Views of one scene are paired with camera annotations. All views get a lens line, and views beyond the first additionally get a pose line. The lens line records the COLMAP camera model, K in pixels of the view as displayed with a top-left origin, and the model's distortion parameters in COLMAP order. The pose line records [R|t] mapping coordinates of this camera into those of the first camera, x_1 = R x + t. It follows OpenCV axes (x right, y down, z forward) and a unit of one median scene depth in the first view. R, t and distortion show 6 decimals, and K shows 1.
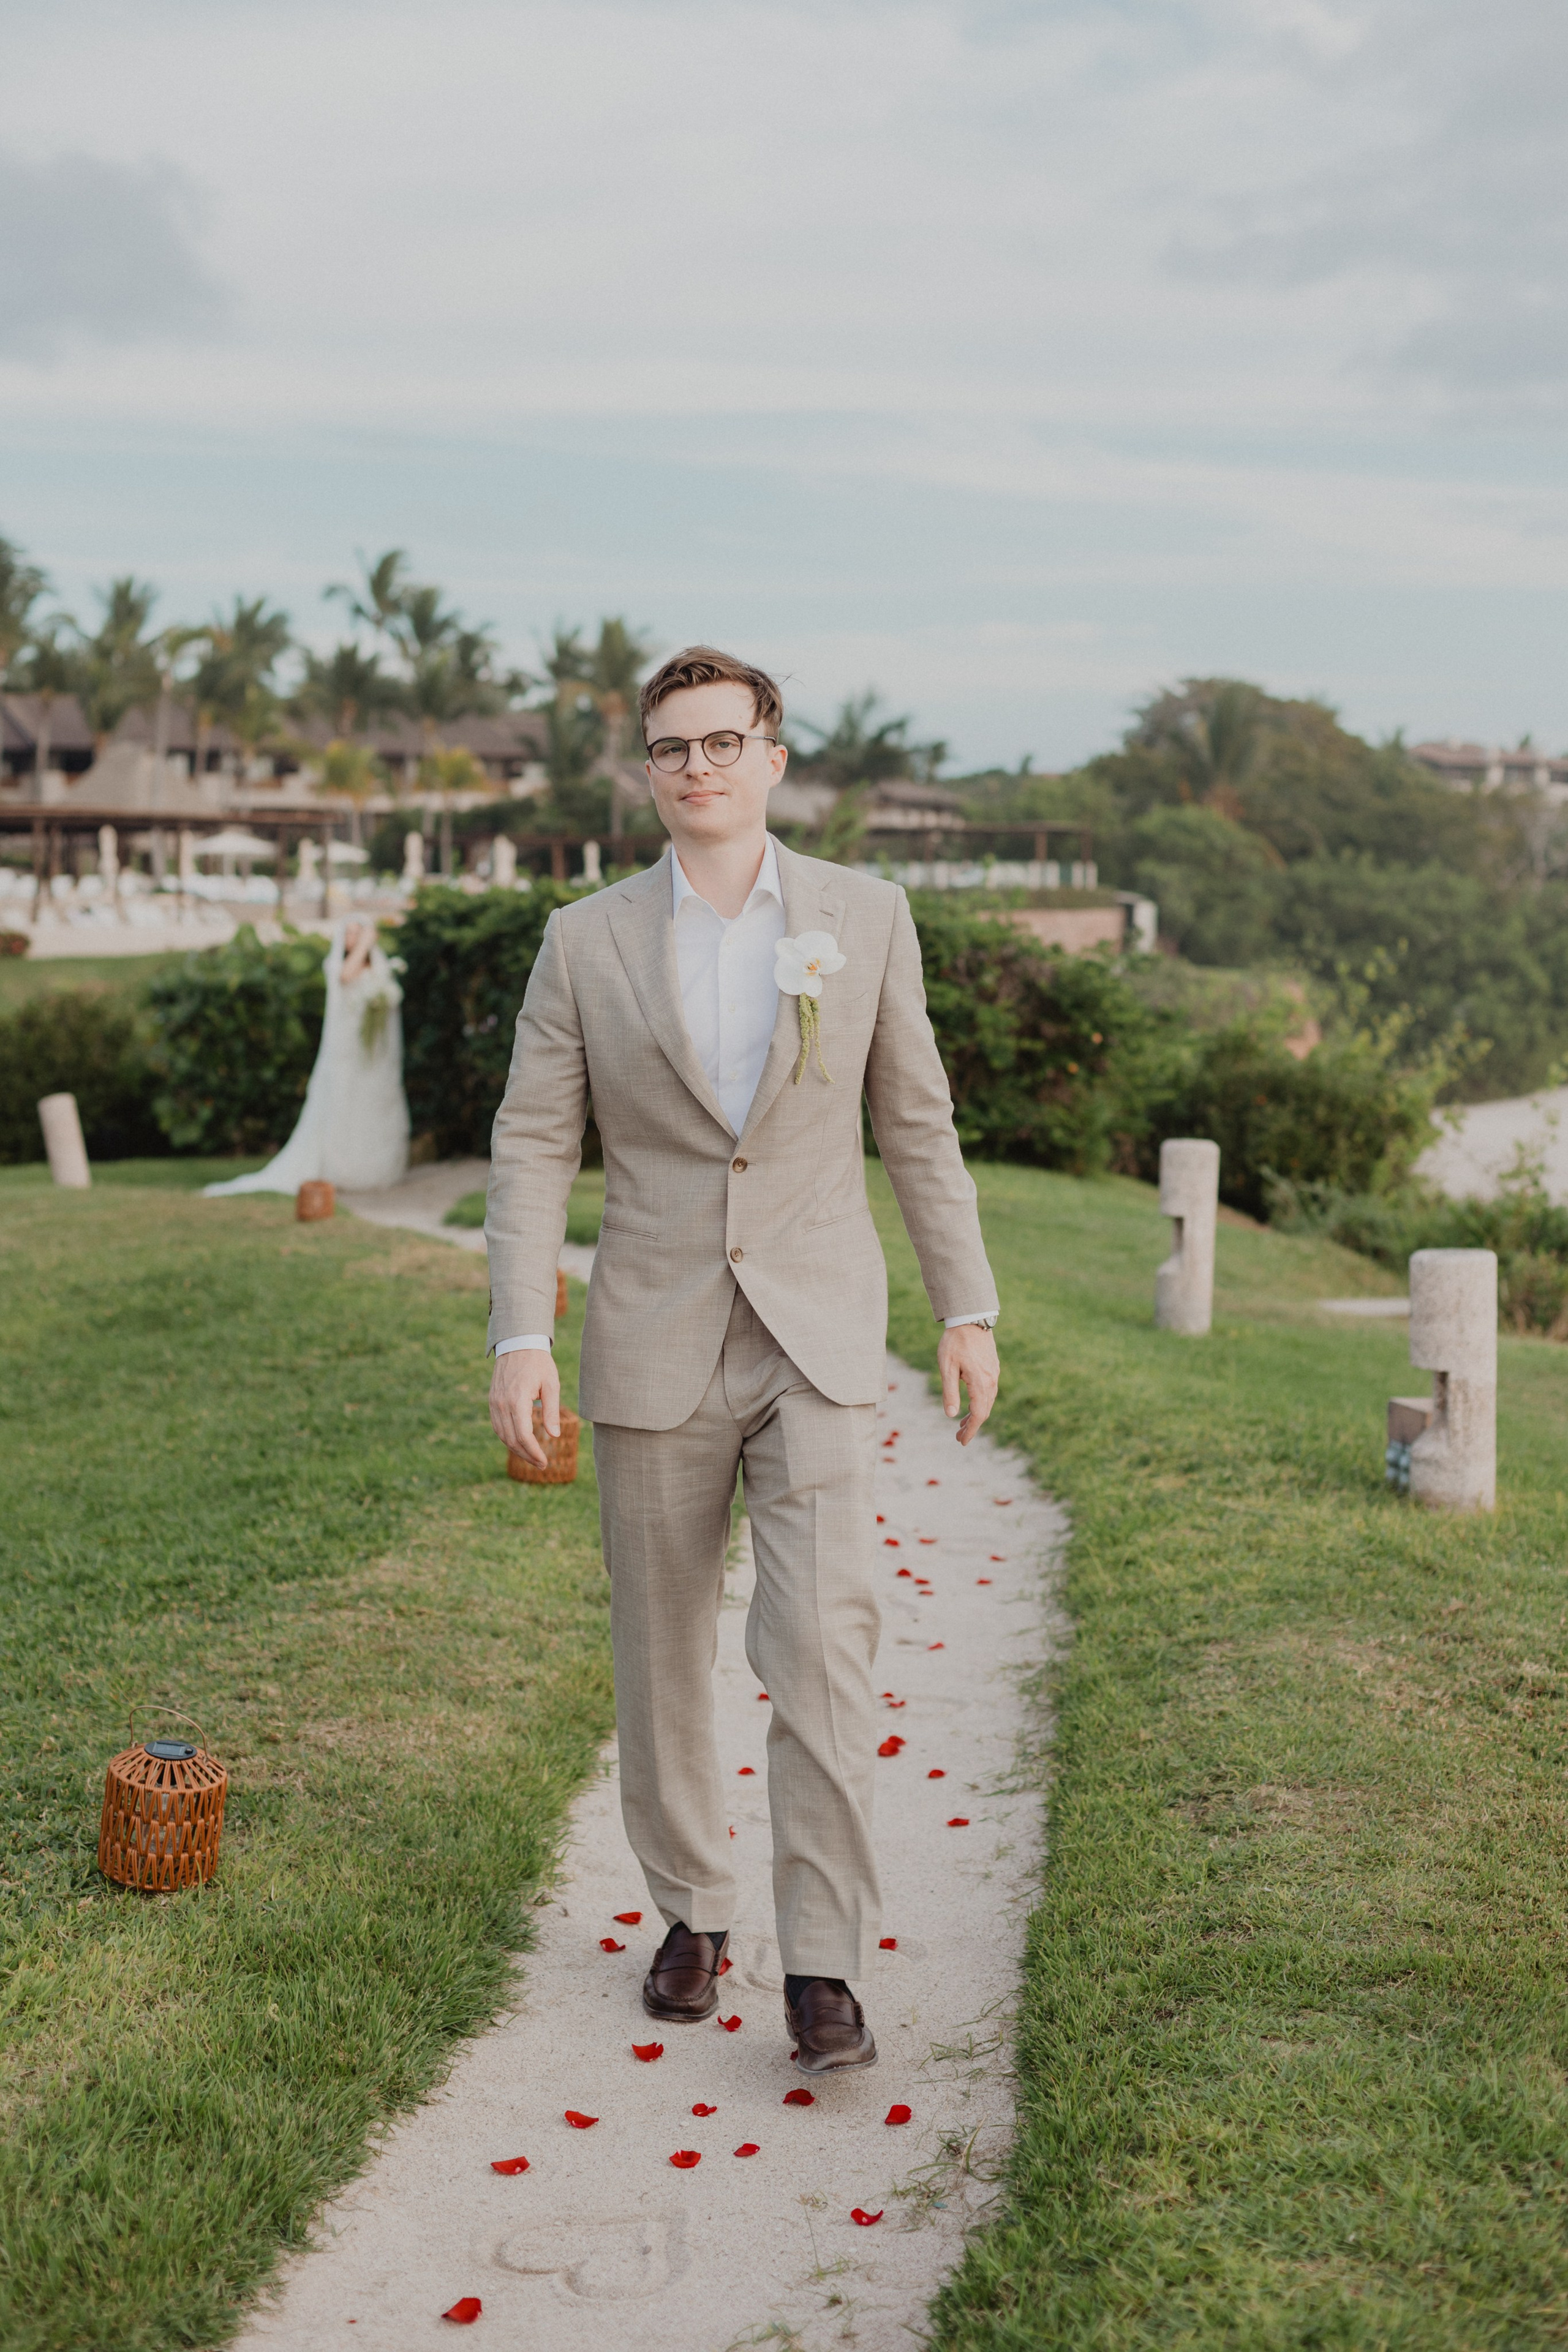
lens RADIAL K [[3366.6, 0, 777.8], [0, 3366.6, 1110.2], [0, 0, 1]] dist [0.020177, -0.125279]
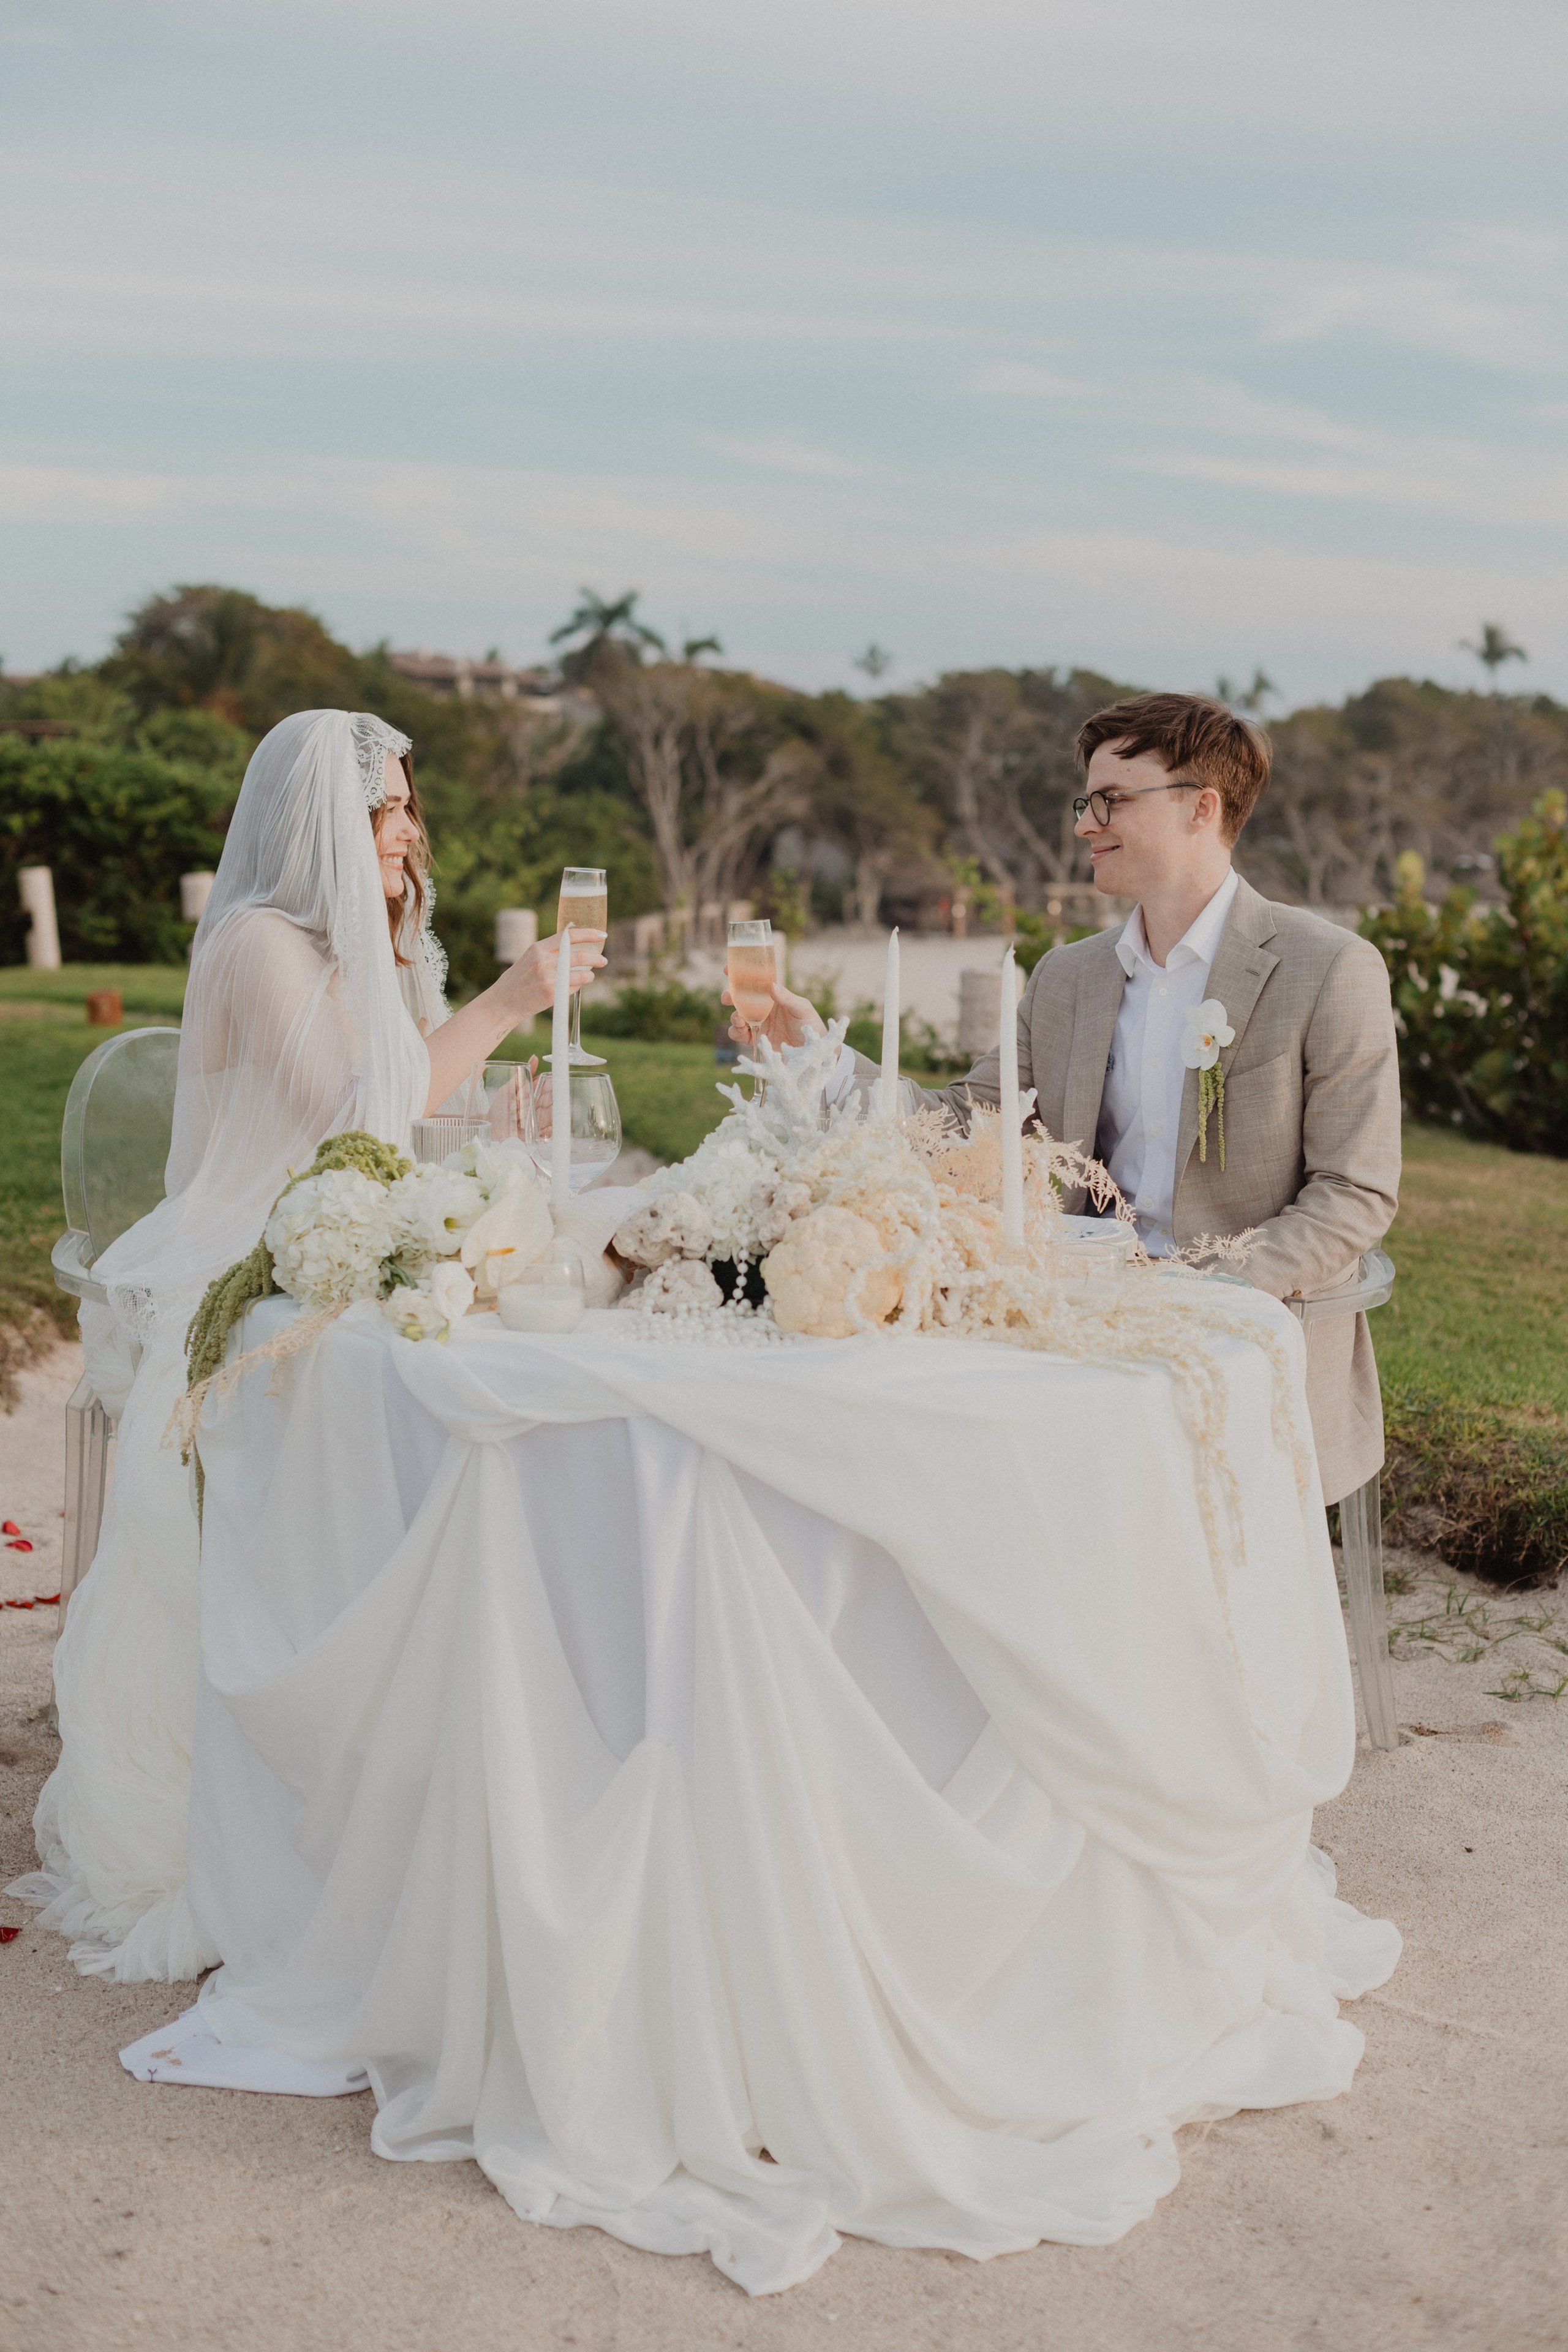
lens RADIAL K [[3346.7, 0, 776.7], [0, 3346.7, 1146.6], [0, 0, 1]] dist [0.010955, -0.098040]
pose [[0.954092, -0.021142, 0.298766, -0.101971], [0.009631, 0.999155, 0.039949, 0.025899], [-0.299359, -0.035238, 0.953490, -0.224866]]
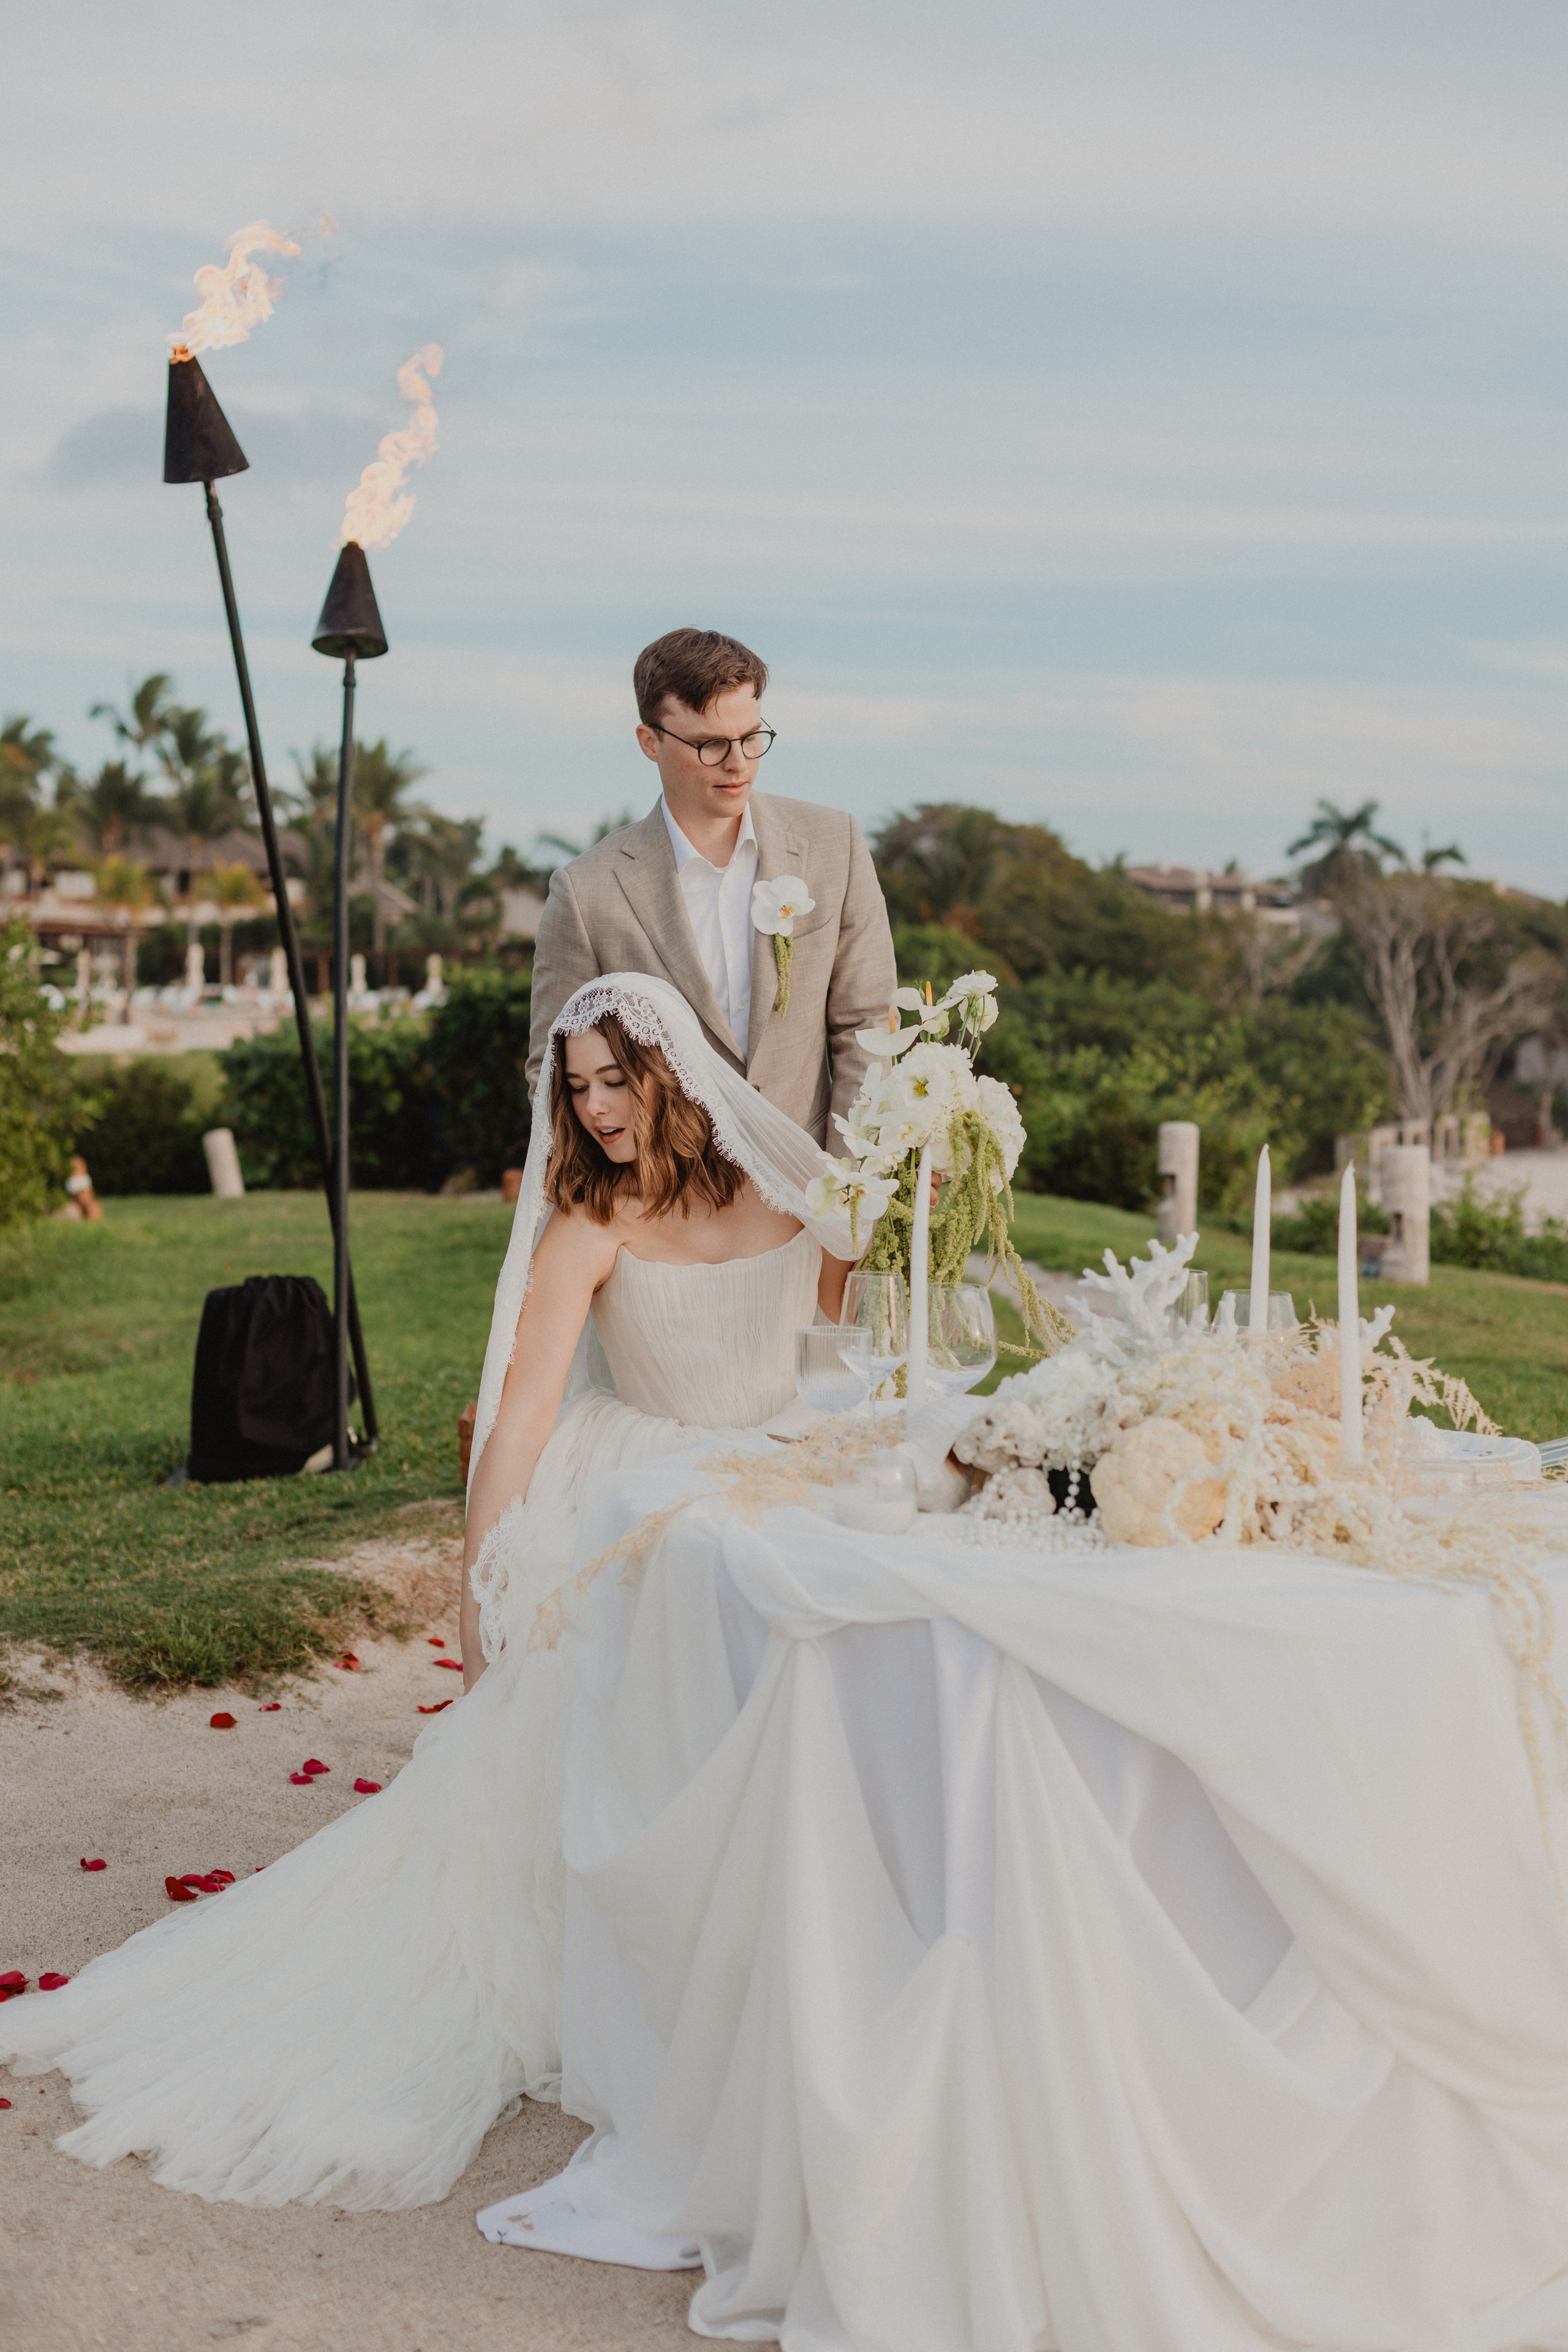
lens RADIAL K [[3346.7, 0, 776.7], [0, 3346.7, 1146.6], [0, 0, 1]] dist [0.010955, -0.098040]
pose [[0.996429, 0.001775, 0.084420, -0.087475], [0.000257, 0.999711, -0.024056, 0.025871], [-0.084438, 0.023991, 0.996140, -0.232373]]
